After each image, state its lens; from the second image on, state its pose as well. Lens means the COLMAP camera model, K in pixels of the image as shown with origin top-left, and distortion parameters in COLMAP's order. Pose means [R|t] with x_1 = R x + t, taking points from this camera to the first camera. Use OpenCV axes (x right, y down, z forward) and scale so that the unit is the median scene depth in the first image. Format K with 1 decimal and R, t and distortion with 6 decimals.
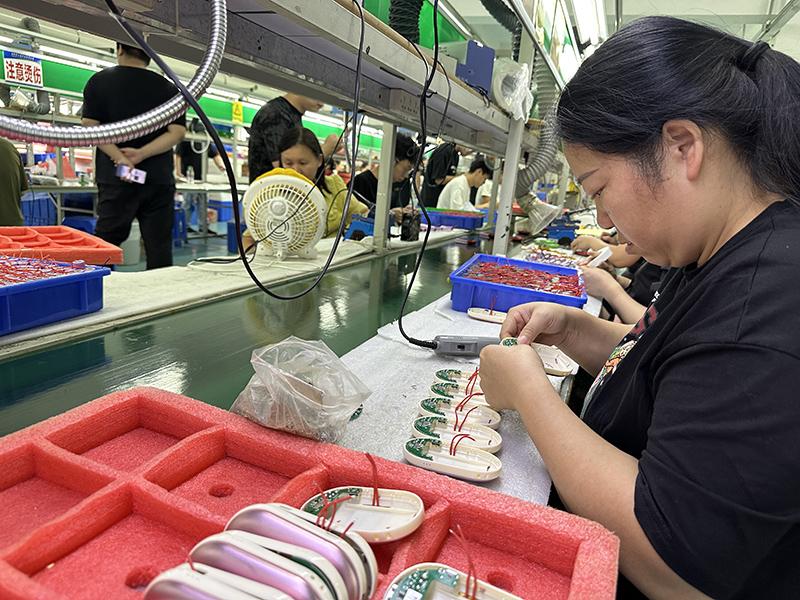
lens RADIAL K [[579.9, 0, 400.0], [0, 579.9, 300.0], [0, 0, 1]] dist [0.005694, 0.001657]
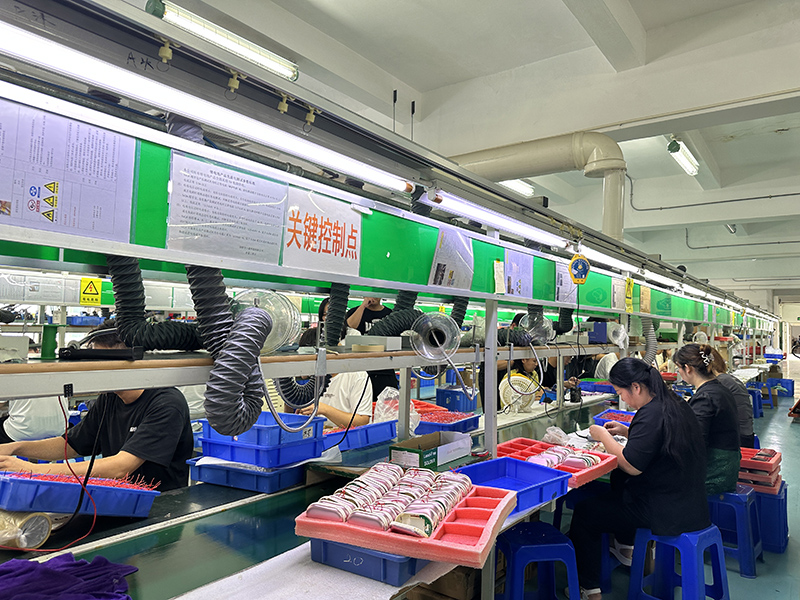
lens RADIAL K [[579.9, 0, 400.0], [0, 579.9, 300.0], [0, 0, 1]] dist [0.005694, 0.001657]
pose [[0.965205, -0.064462, -0.253426, -0.044206], [-0.004714, 0.964693, -0.263335, 0.101035], [0.261453, 0.255367, 0.930822, -1.303353]]
